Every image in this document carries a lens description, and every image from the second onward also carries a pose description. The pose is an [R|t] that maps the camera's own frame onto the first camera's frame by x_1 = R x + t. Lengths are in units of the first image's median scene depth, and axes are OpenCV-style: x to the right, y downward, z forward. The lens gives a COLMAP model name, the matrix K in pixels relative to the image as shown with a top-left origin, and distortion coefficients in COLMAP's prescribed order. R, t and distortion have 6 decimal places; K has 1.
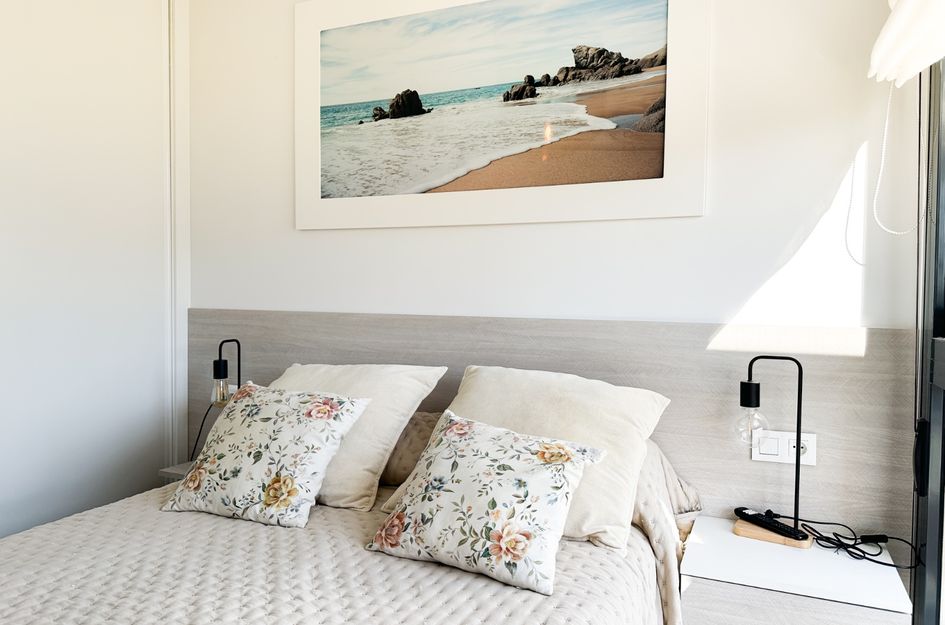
lens RADIAL K [[656.9, 0, 475.0], [0, 656.9, 316.0], [0, 0, 1]] dist [0.091763, -0.124836]
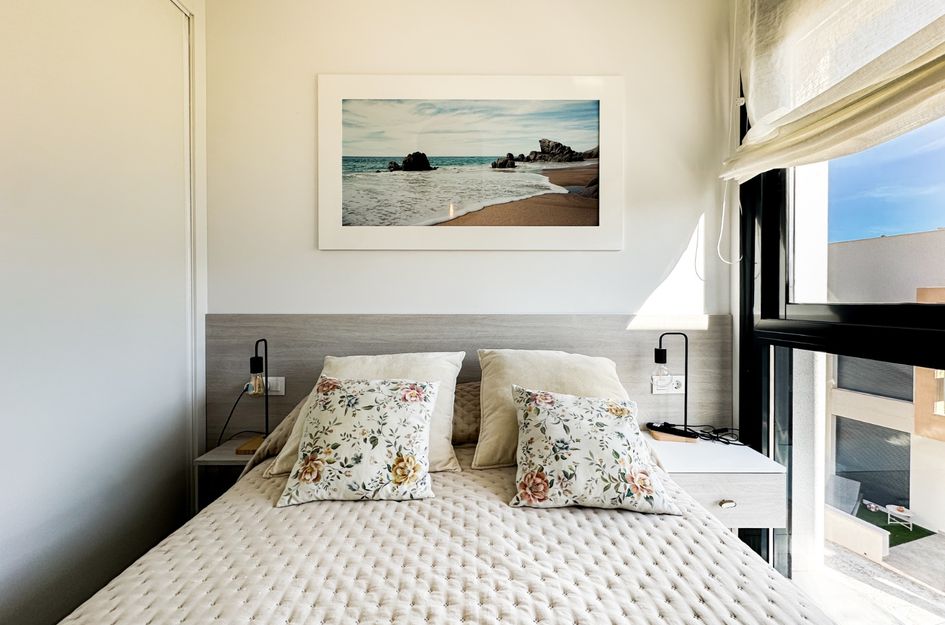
lens RADIAL K [[380.0, 0, 477.5], [0, 380.0, 300.6], [0, 0, 1]] dist [-0.001169, 0.000008]
pose [[0.912356, -0.012270, 0.409215, -0.366120], [0.024071, 0.999429, -0.023700, -0.010303], [-0.408690, 0.031473, 0.912130, 0.272437]]
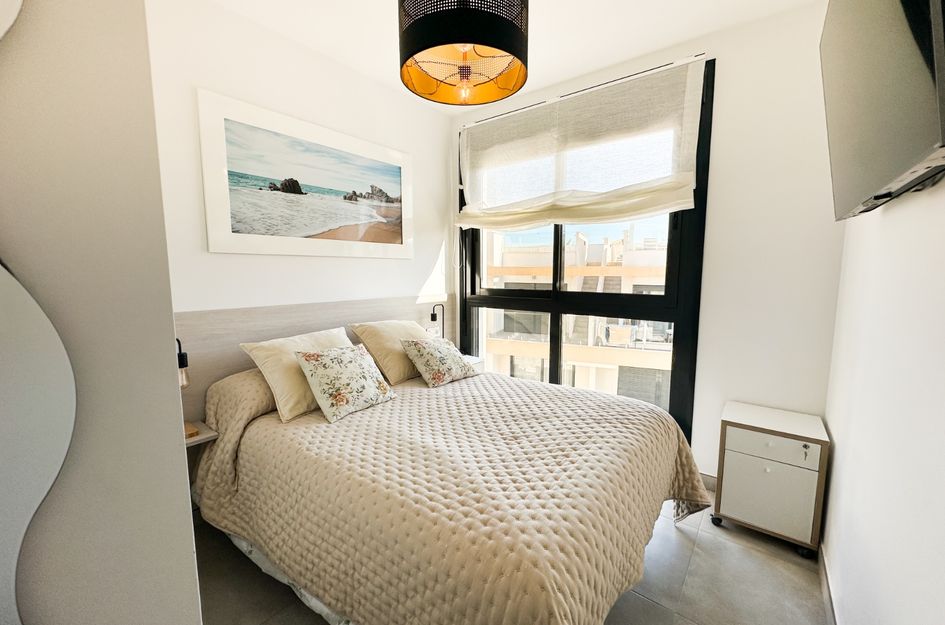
lens RADIAL K [[373.2, 0, 470.0], [0, 373.2, 310.3], [0, 0, 1]] dist [-0.000734, -0.000096]
pose [[0.261633, -0.113919, 0.958421, -1.131559], [0.035127, 0.993476, 0.108497, -0.094029], [-0.964528, 0.005280, 0.263927, 0.321006]]
